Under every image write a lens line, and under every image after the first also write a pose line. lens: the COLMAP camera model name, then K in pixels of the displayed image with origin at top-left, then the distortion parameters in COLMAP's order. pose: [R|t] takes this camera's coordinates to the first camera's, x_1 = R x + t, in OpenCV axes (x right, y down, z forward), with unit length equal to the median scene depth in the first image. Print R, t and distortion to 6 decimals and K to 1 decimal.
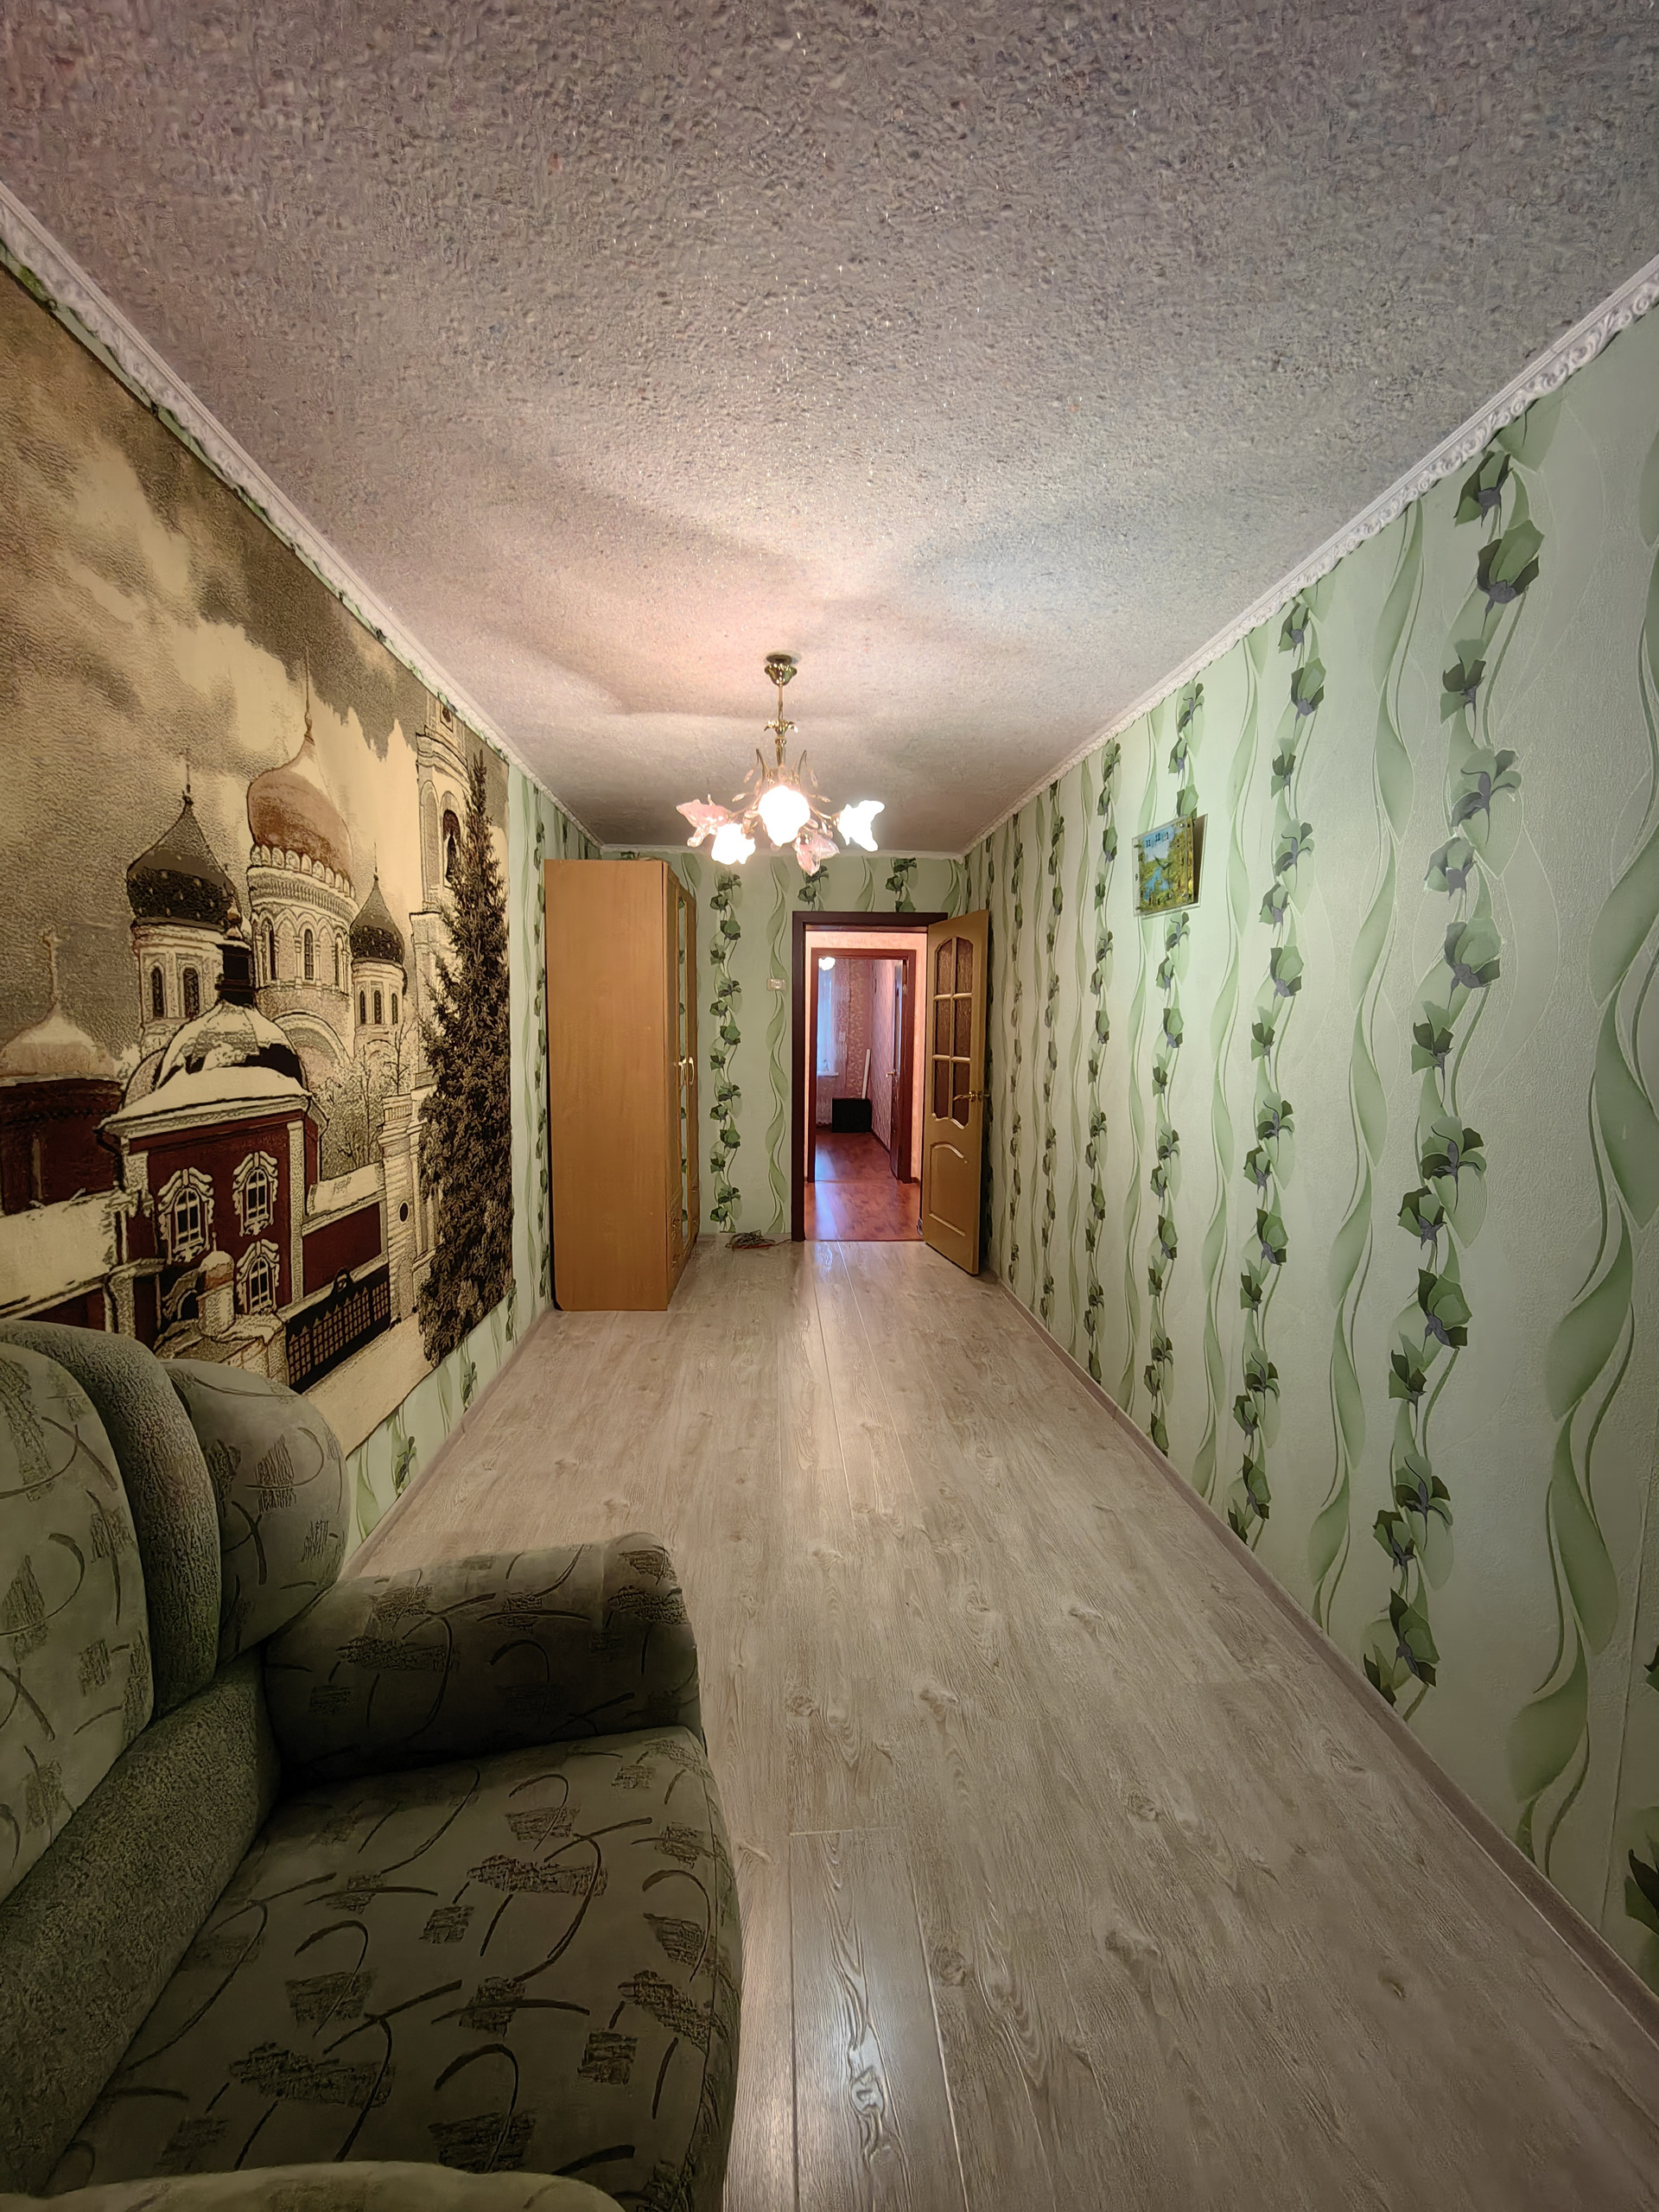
lens RADIAL K [[865.0, 0, 832.8], [0, 865.0, 1105.8], [0, 0, 1]] dist [-0.000176, 0.000742]
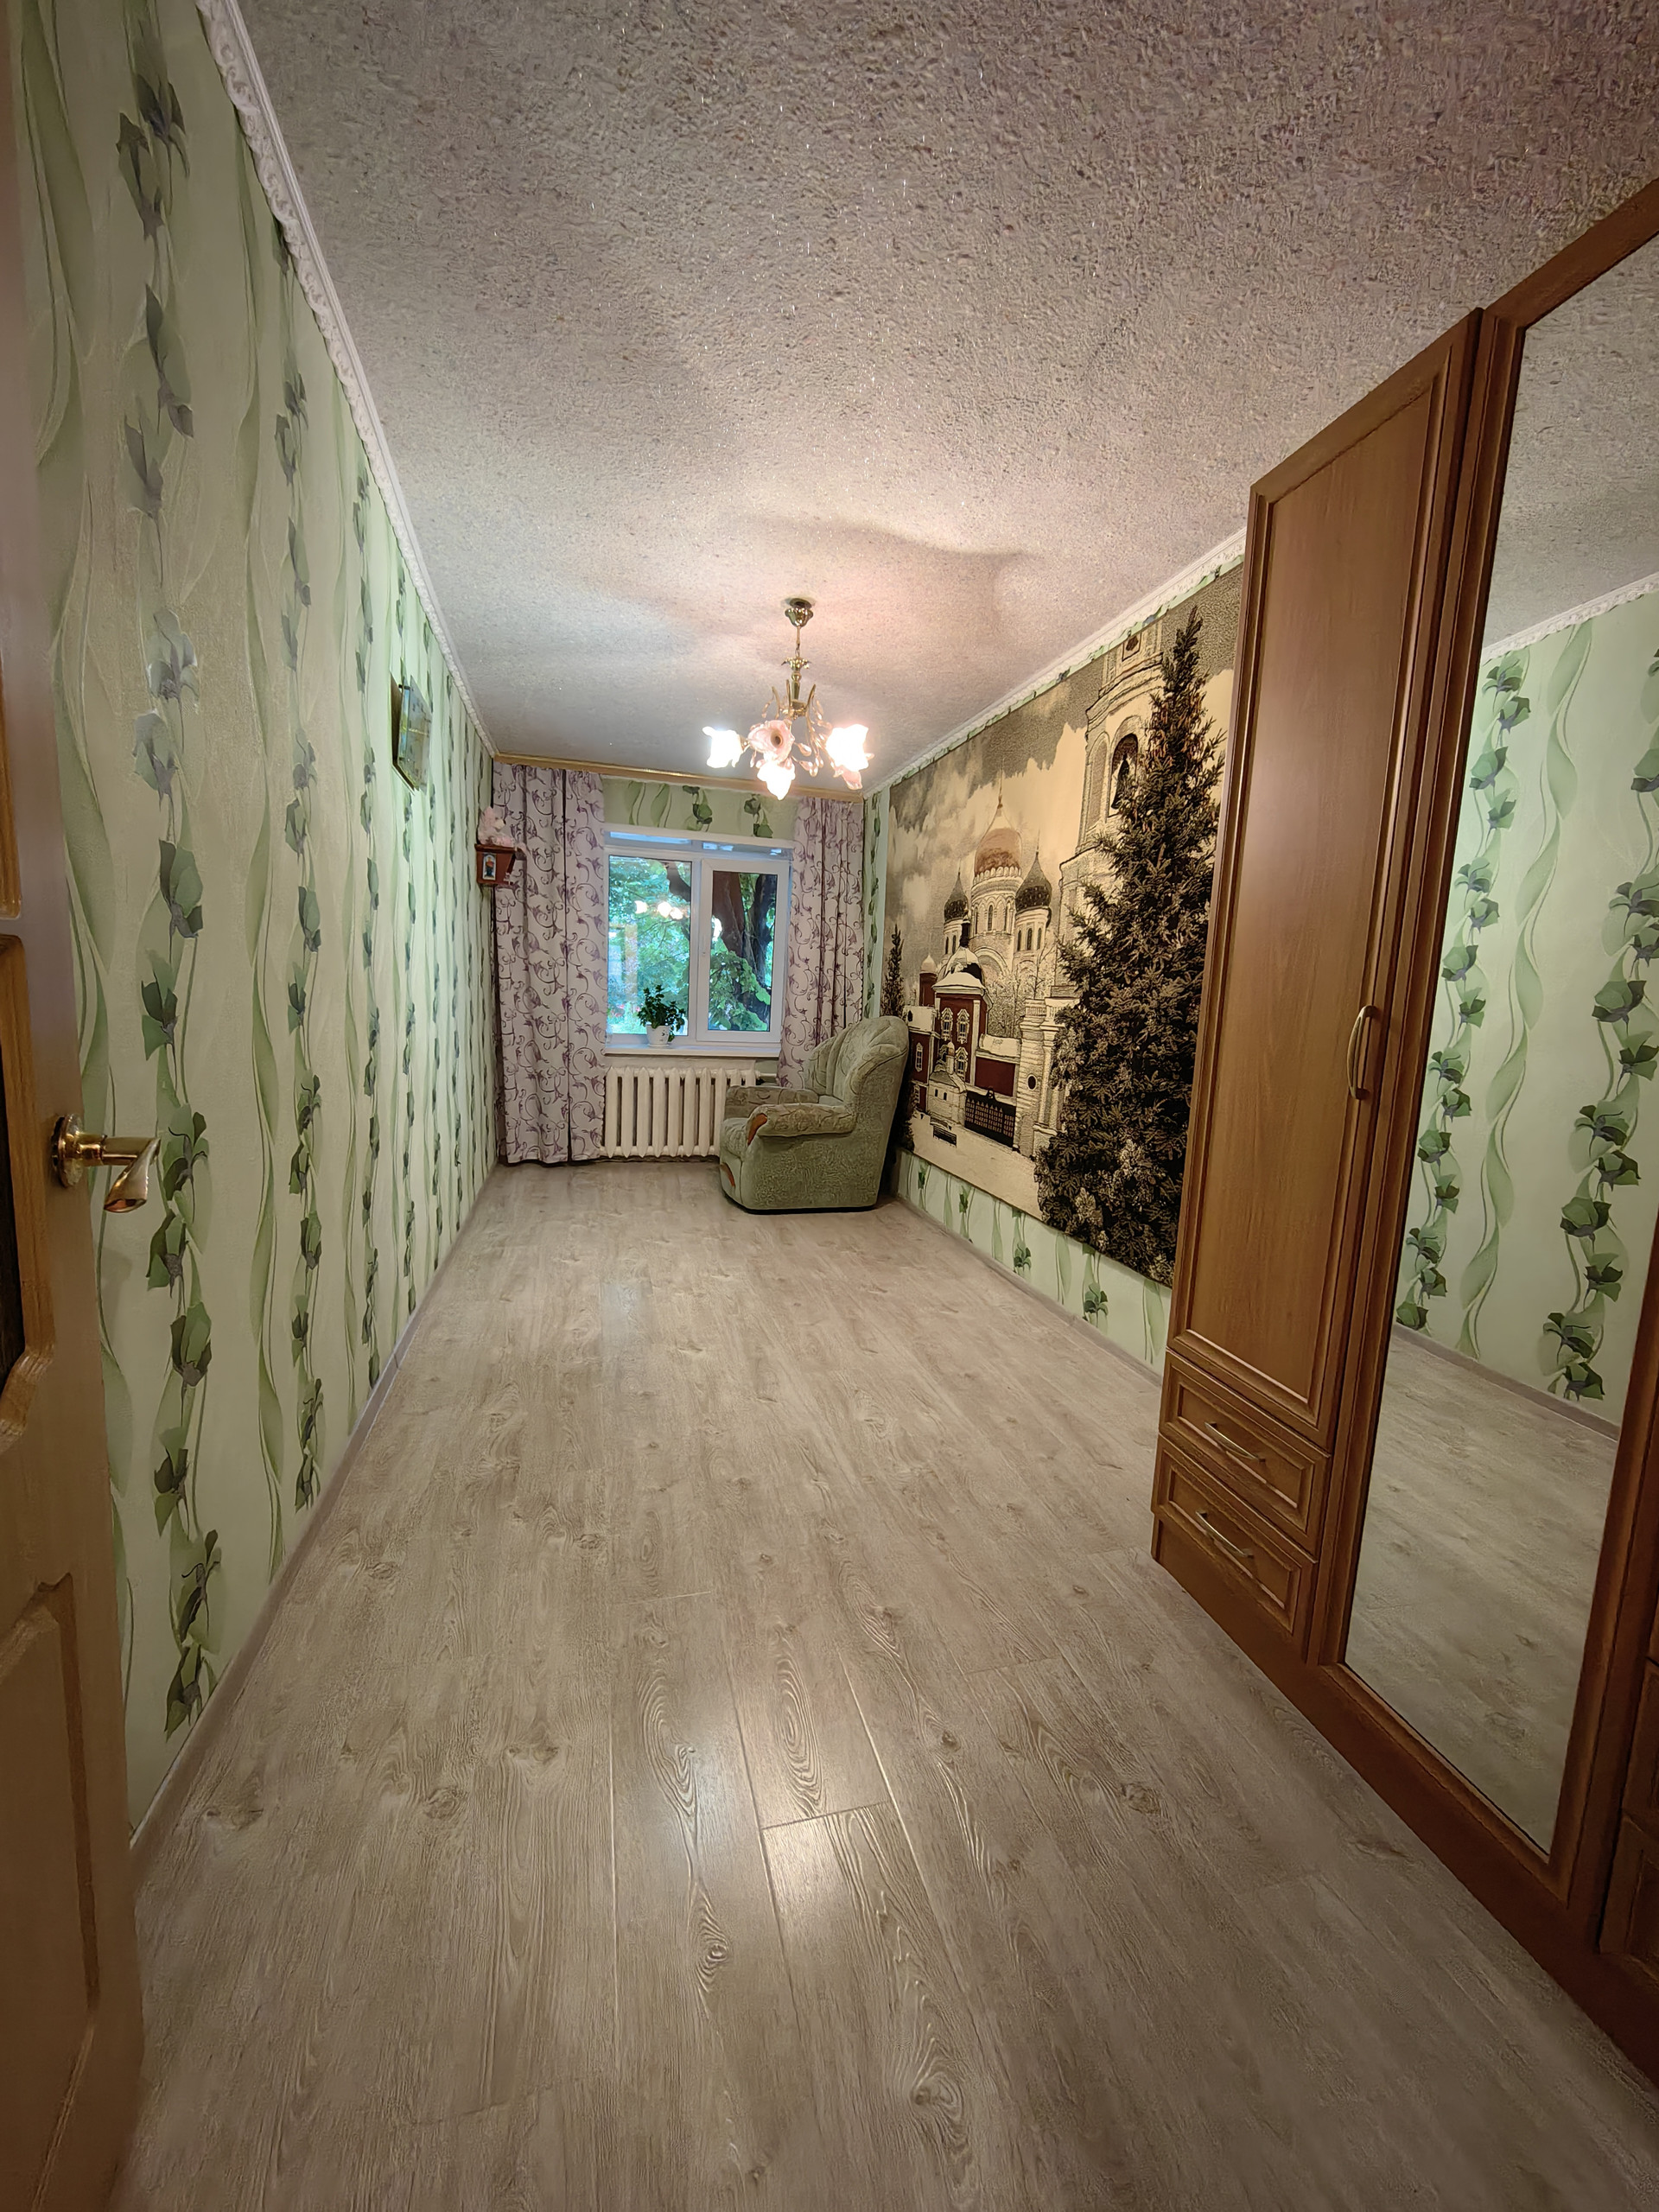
lens RADIAL K [[865.0, 0, 837.1], [0, 865.0, 1097.8], [0, 0, 1]] dist [-0.000176, 0.000742]
pose [[-0.978131, -0.028960, -0.205963, 0.104161], [-0.072533, 0.975588, 0.207285, -0.118031], [0.194932, 0.217691, -0.956354, 2.188999]]
